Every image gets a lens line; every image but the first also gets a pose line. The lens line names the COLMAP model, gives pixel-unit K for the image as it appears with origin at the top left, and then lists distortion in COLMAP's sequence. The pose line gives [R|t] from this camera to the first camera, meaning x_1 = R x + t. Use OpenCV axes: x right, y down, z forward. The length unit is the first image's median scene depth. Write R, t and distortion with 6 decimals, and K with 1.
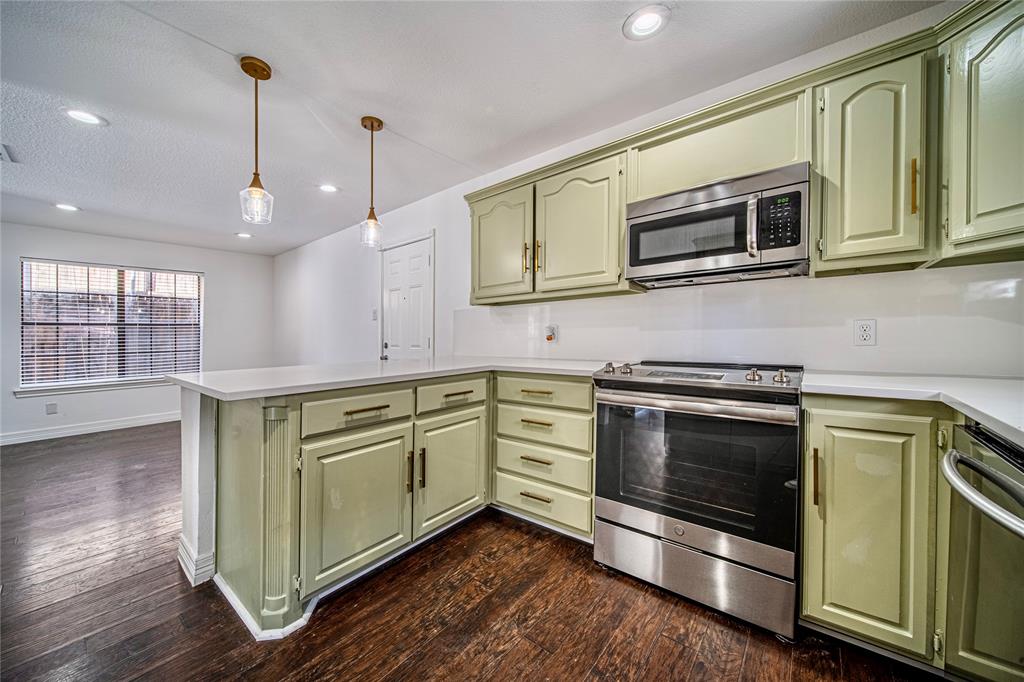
lens RADIAL K [[377.4, 0, 512.0], [0, 377.4, 341.0], [0, 0, 1]] dist [-0.000150, -0.000267]
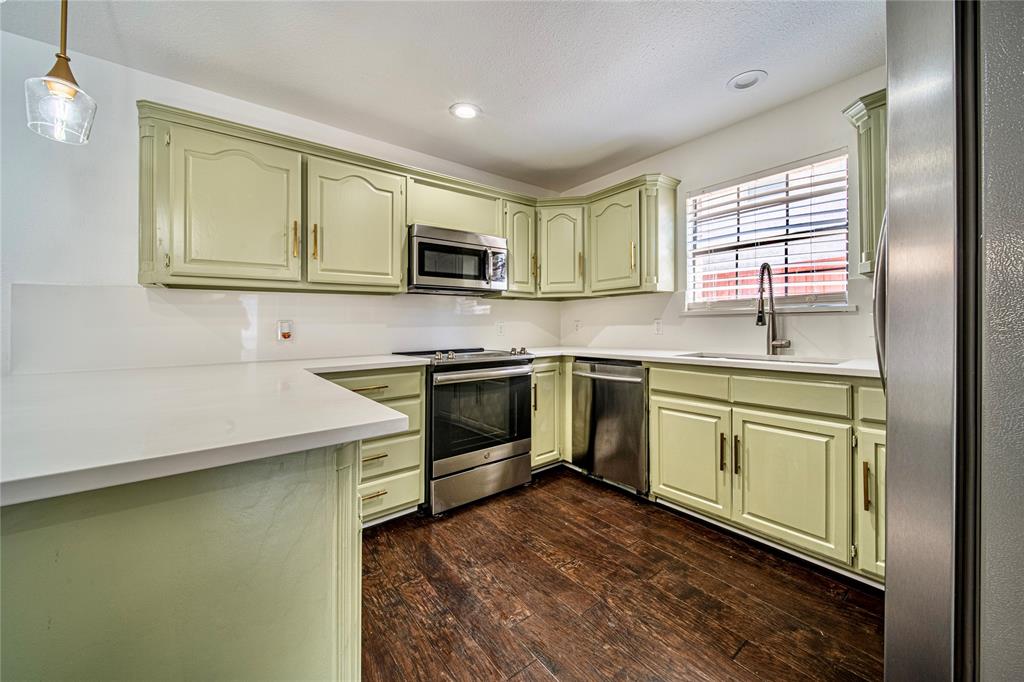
lens RADIAL K [[377.4, 0, 512.0], [0, 377.4, 341.0], [0, 0, 1]] dist [-0.000150, -0.000267]
pose [[0.224048, -0.026220, 0.974225, -1.032318], [0.026952, 0.999422, 0.020700, 0.000860], [-0.974205, 0.021620, 0.224626, 0.535261]]
